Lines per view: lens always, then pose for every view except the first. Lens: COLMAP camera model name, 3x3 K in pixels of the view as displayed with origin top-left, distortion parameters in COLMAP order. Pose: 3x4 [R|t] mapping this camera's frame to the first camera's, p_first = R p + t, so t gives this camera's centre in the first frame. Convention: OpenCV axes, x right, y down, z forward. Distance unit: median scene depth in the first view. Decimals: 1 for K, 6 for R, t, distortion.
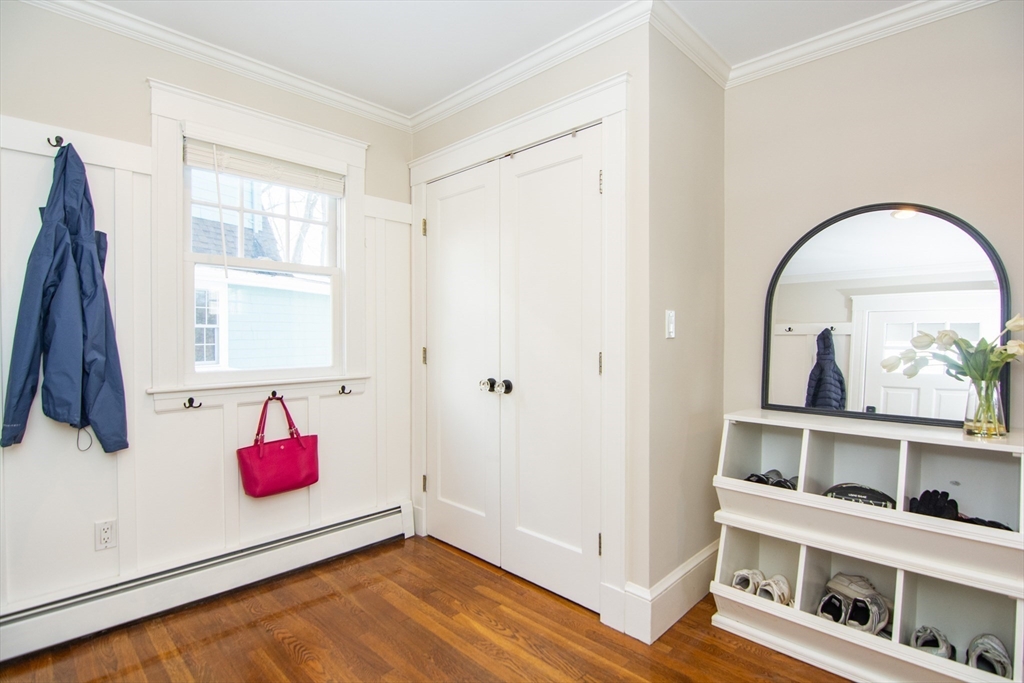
lens RADIAL K [[489.5, 0, 518.7], [0, 489.5, 344.1], [0, 0, 1]] dist [0.000922, -0.012586]
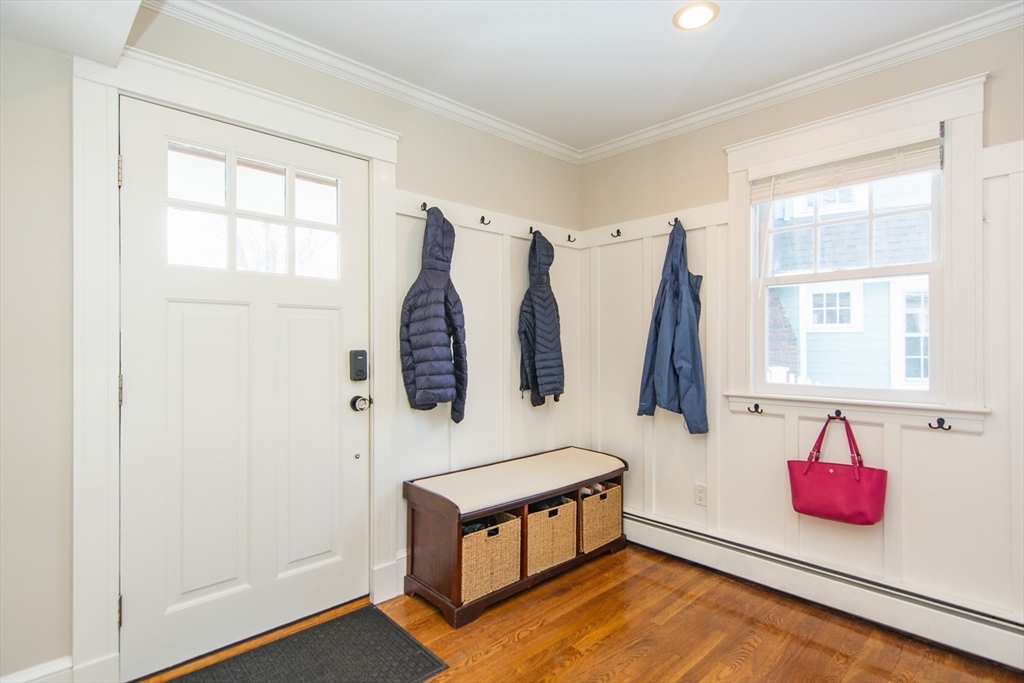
lens RADIAL K [[489.5, 0, 518.7], [0, 489.5, 344.1], [0, 0, 1]] dist [0.000922, -0.012586]
pose [[-0.019597, -0.005899, -0.999791, 0.470557], [-0.019364, 0.999797, -0.005519, -0.013810], [0.999620, 0.019252, -0.019707, 0.432887]]
